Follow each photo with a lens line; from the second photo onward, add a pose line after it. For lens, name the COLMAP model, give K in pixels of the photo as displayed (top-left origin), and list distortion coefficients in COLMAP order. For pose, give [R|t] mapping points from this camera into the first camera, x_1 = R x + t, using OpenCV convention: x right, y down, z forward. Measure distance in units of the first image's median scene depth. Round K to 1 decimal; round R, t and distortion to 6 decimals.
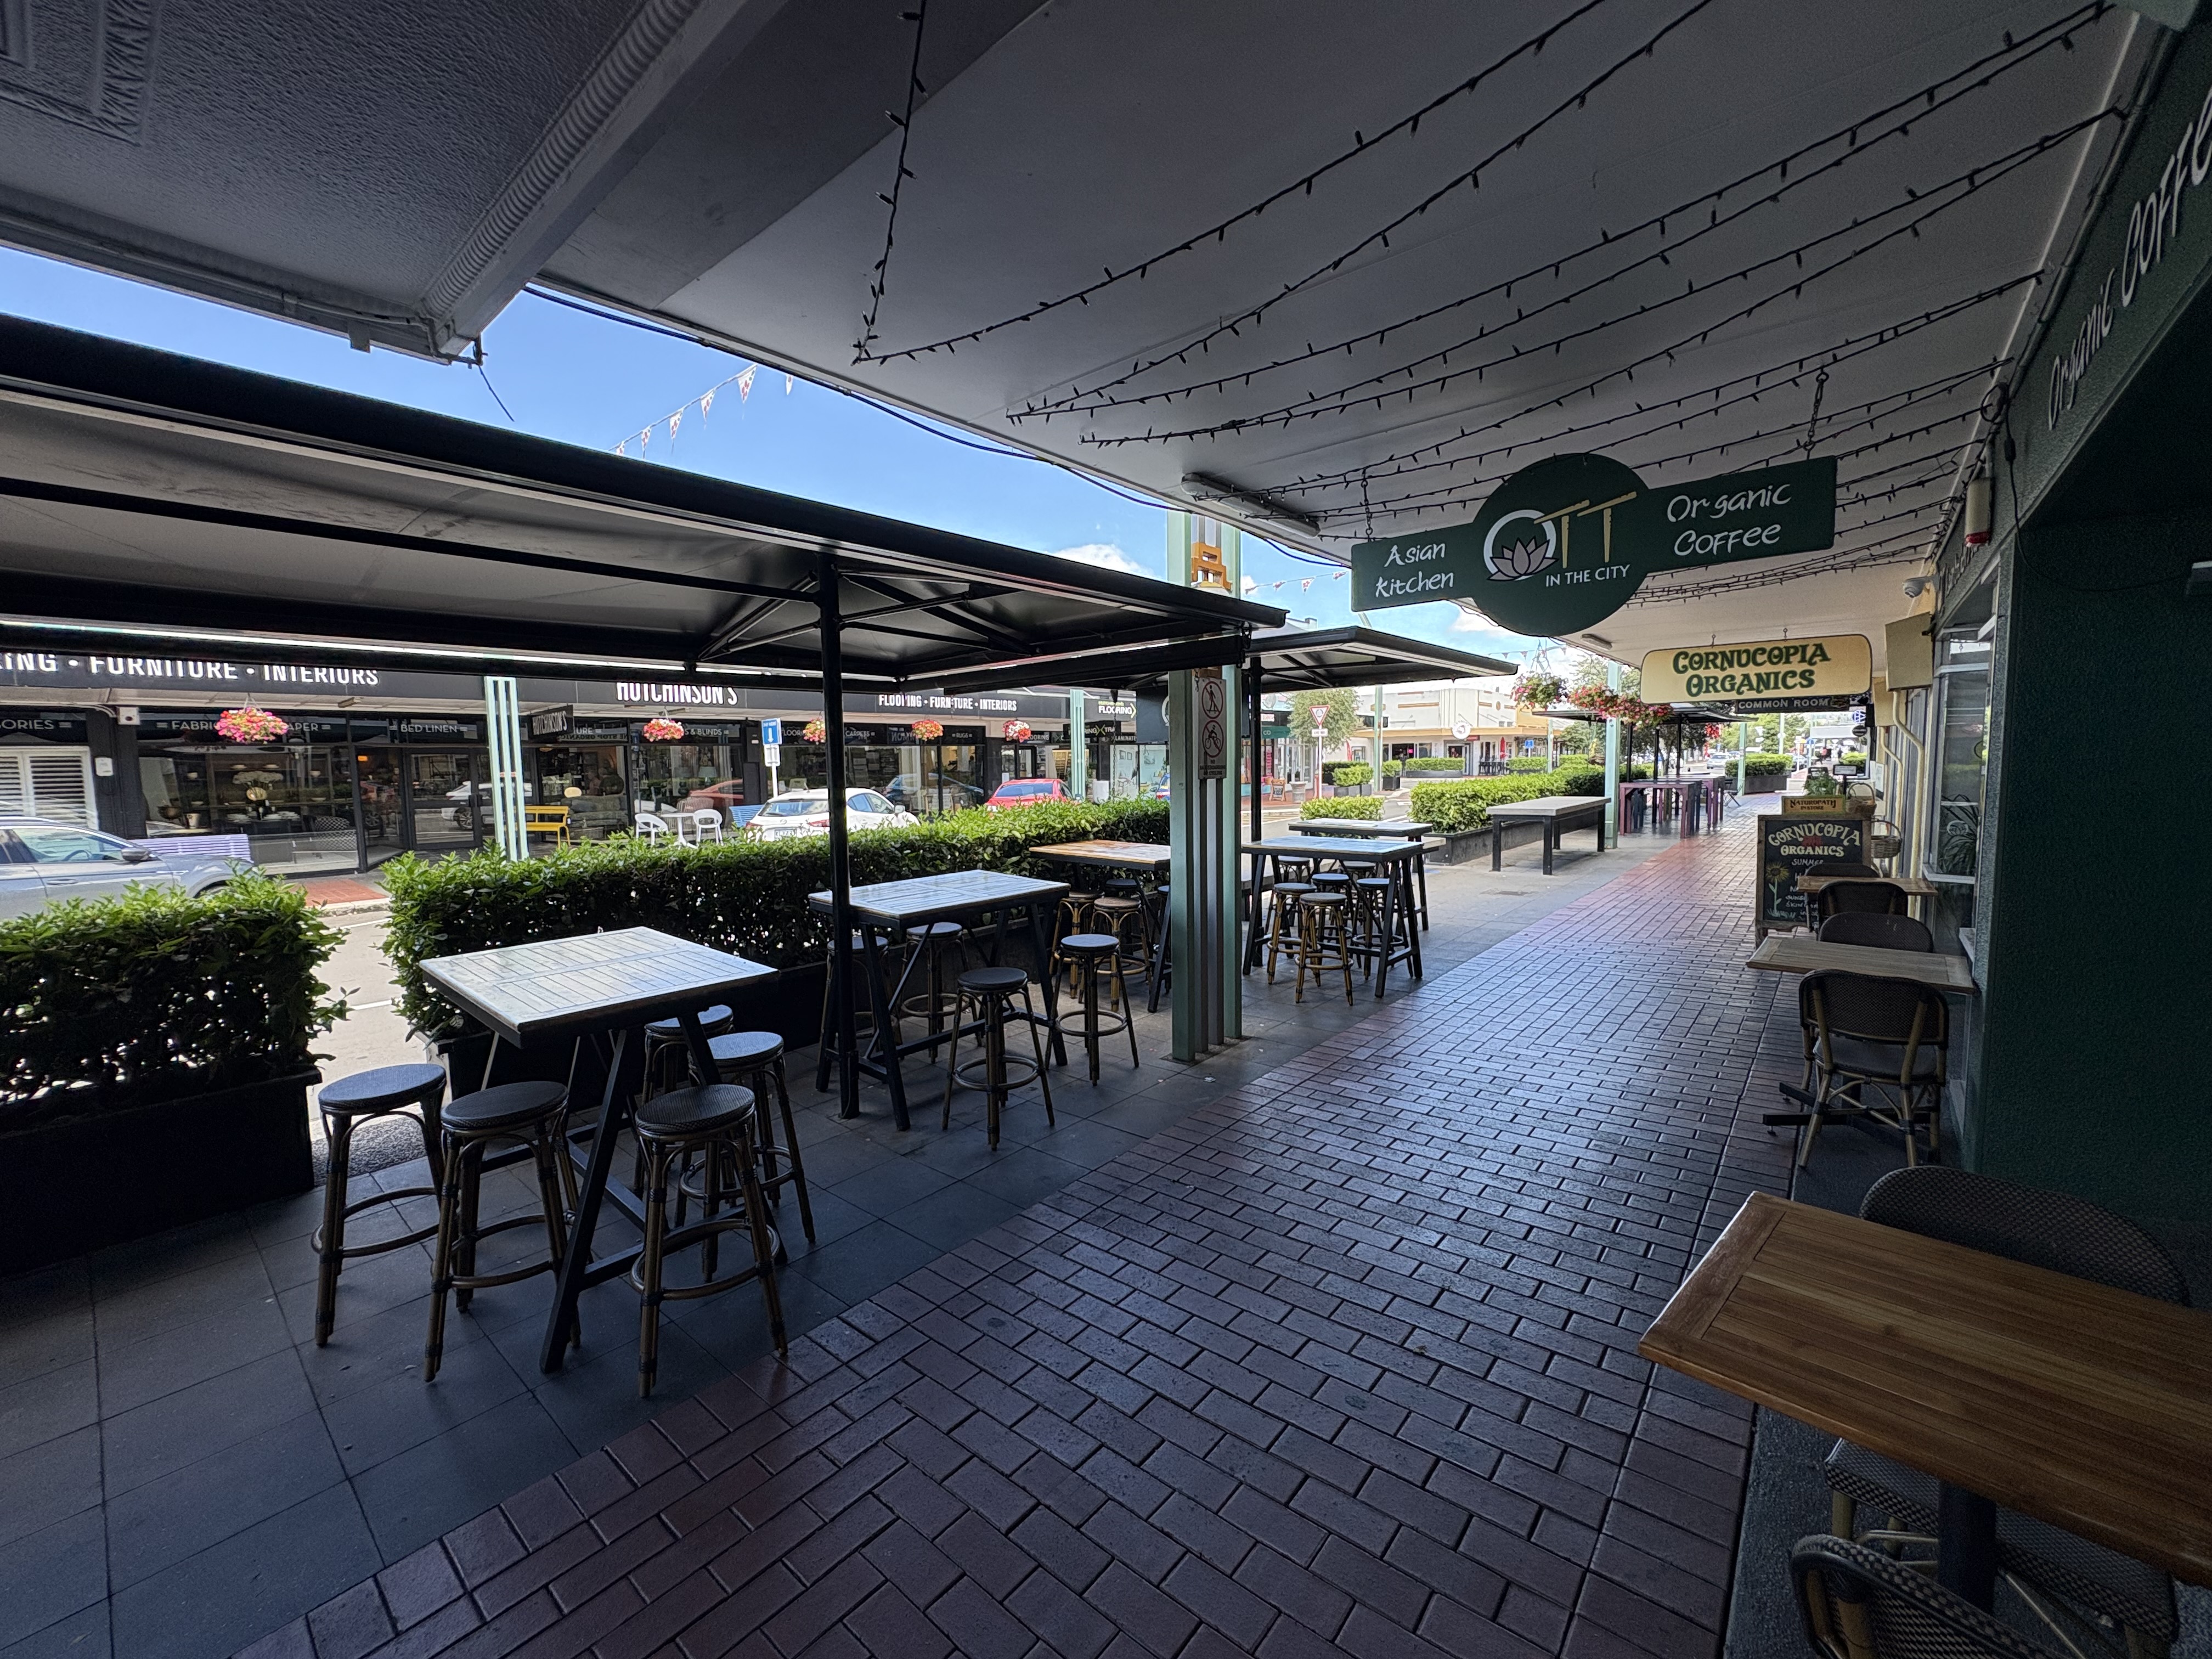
lens RADIAL K [[877.5, 0, 1106.0], [0, 877.5, 828.6], [0, 0, 1]] dist [0.002640, 0.000125]
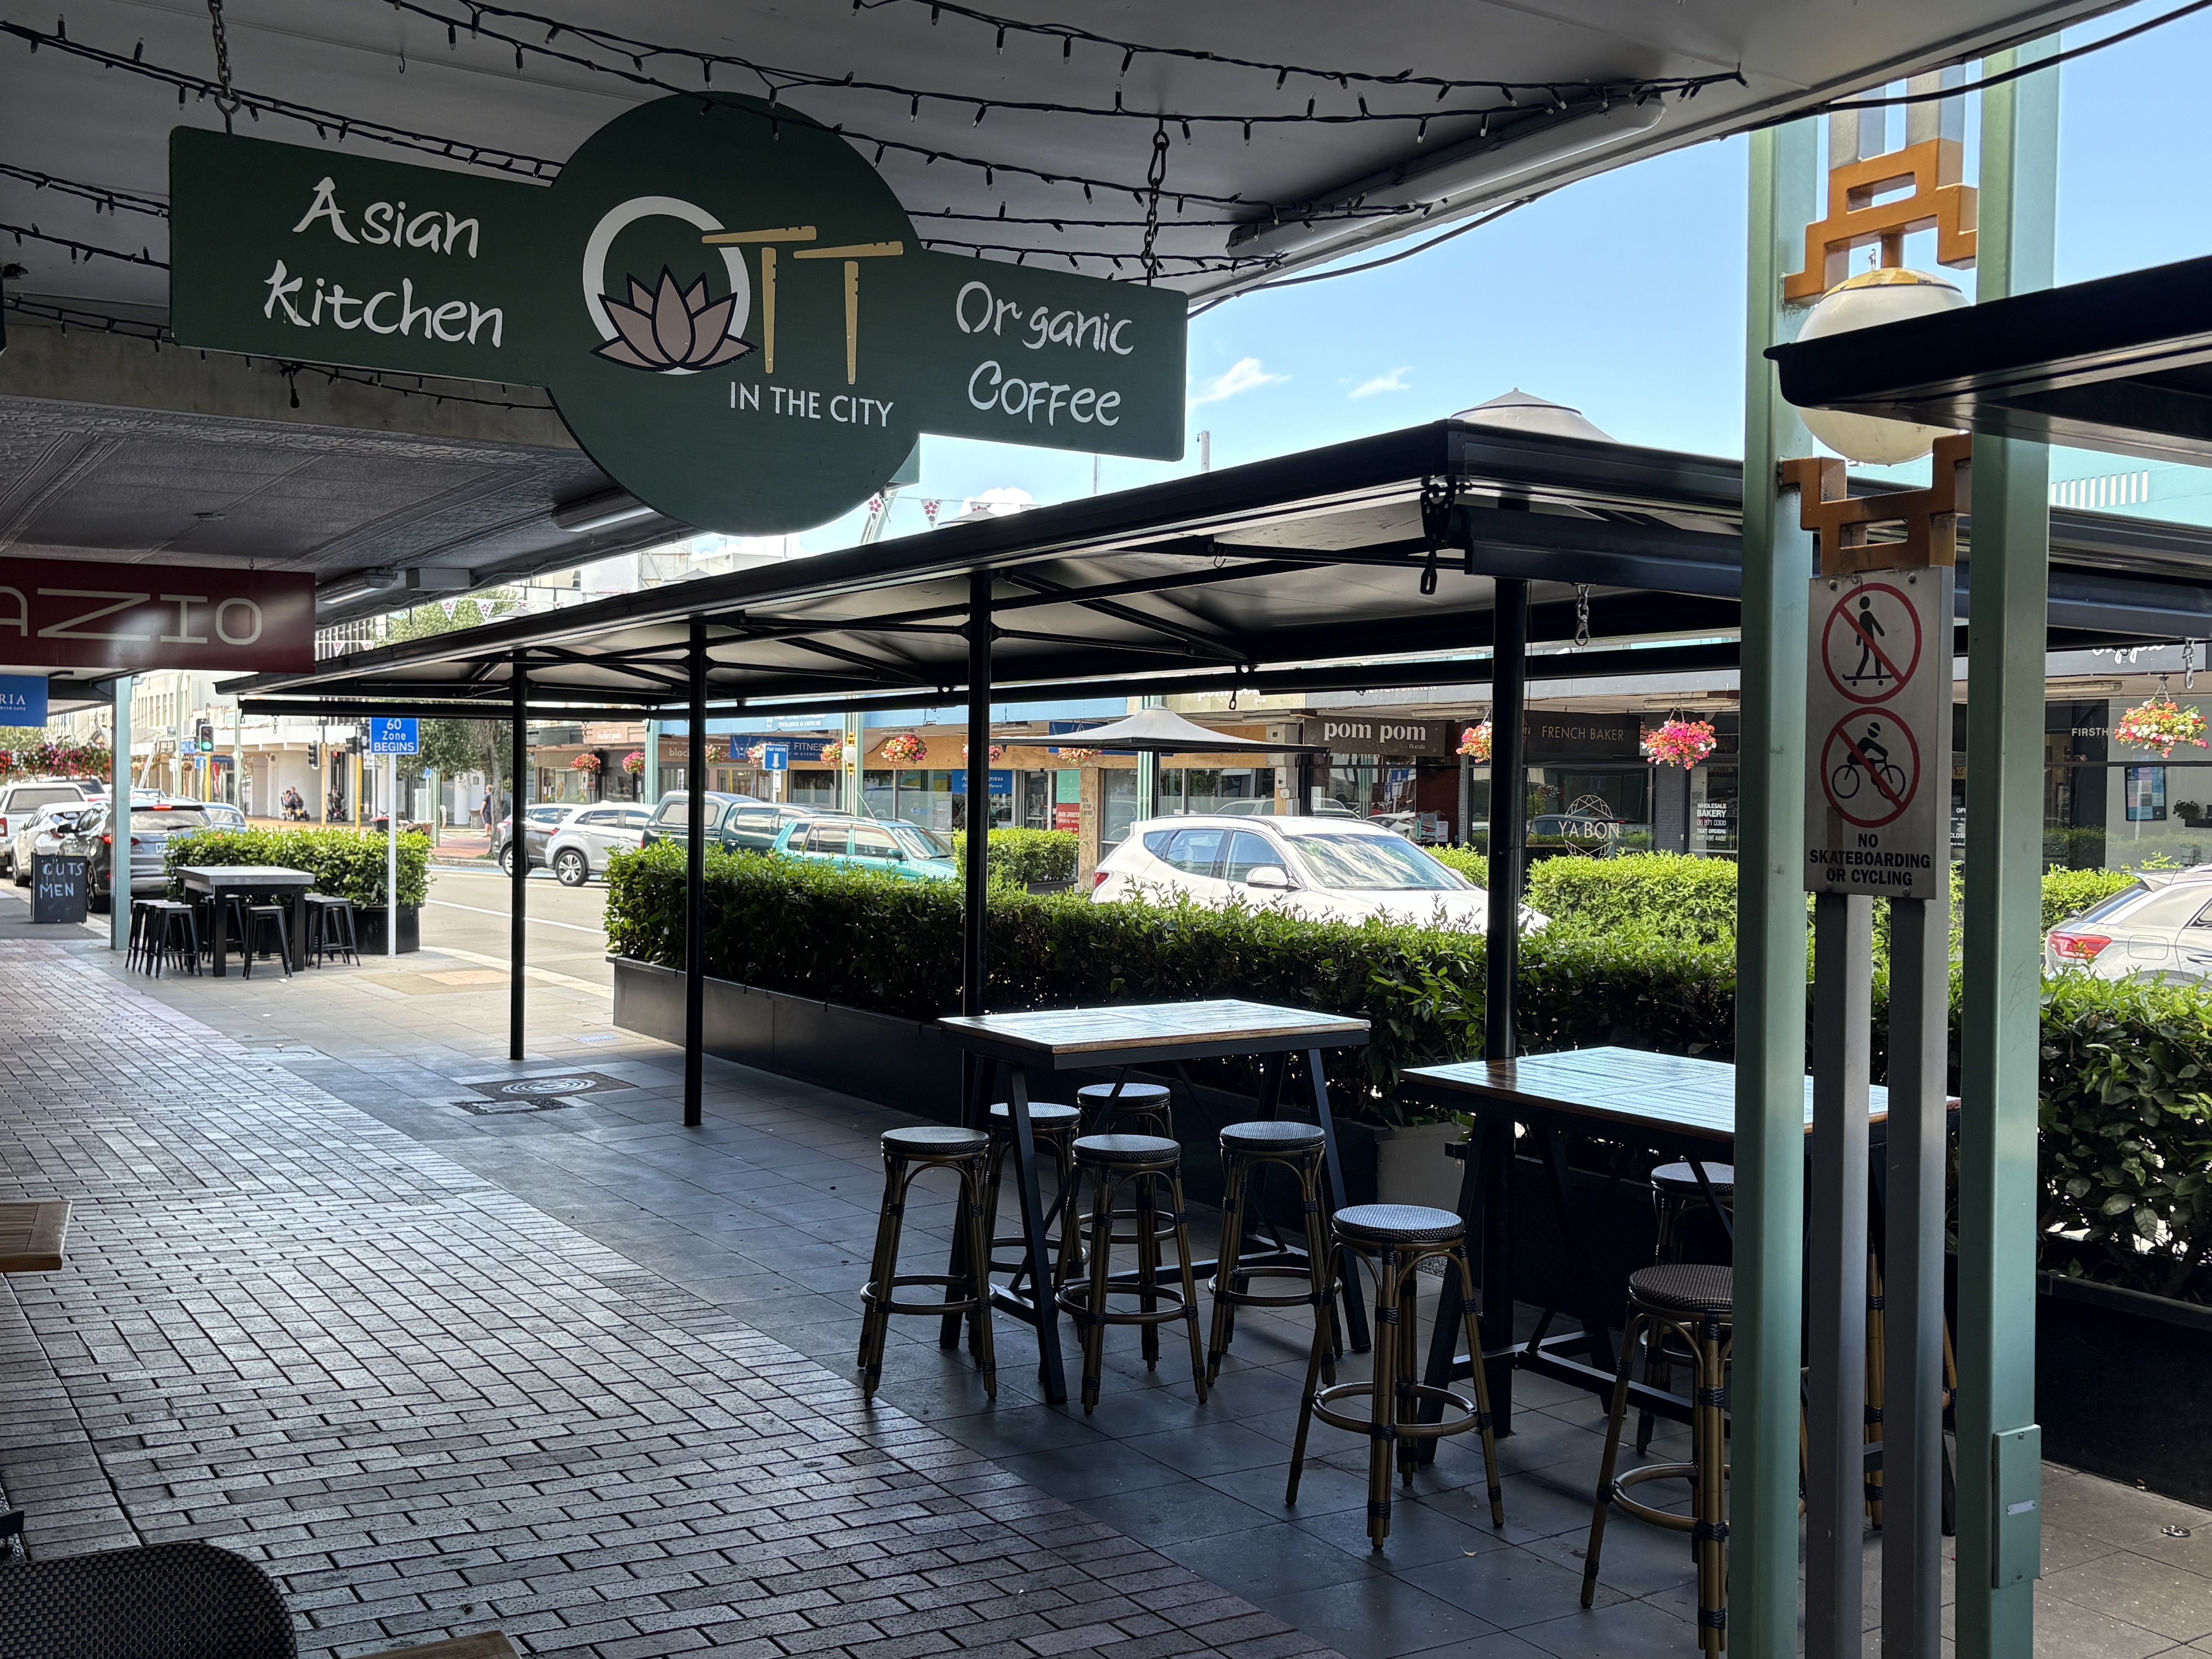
lens RADIAL K [[2209.9, 0, 1112.0], [0, 2209.9, 838.9], [0, 0, 1]] dist [-0.021261, 0.000000]
pose [[0.300580, 0.017541, 0.953595, -0.407148], [0.059946, 0.997507, -0.037244, -0.035162], [-0.951871, 0.068359, 0.298779, 0.570803]]
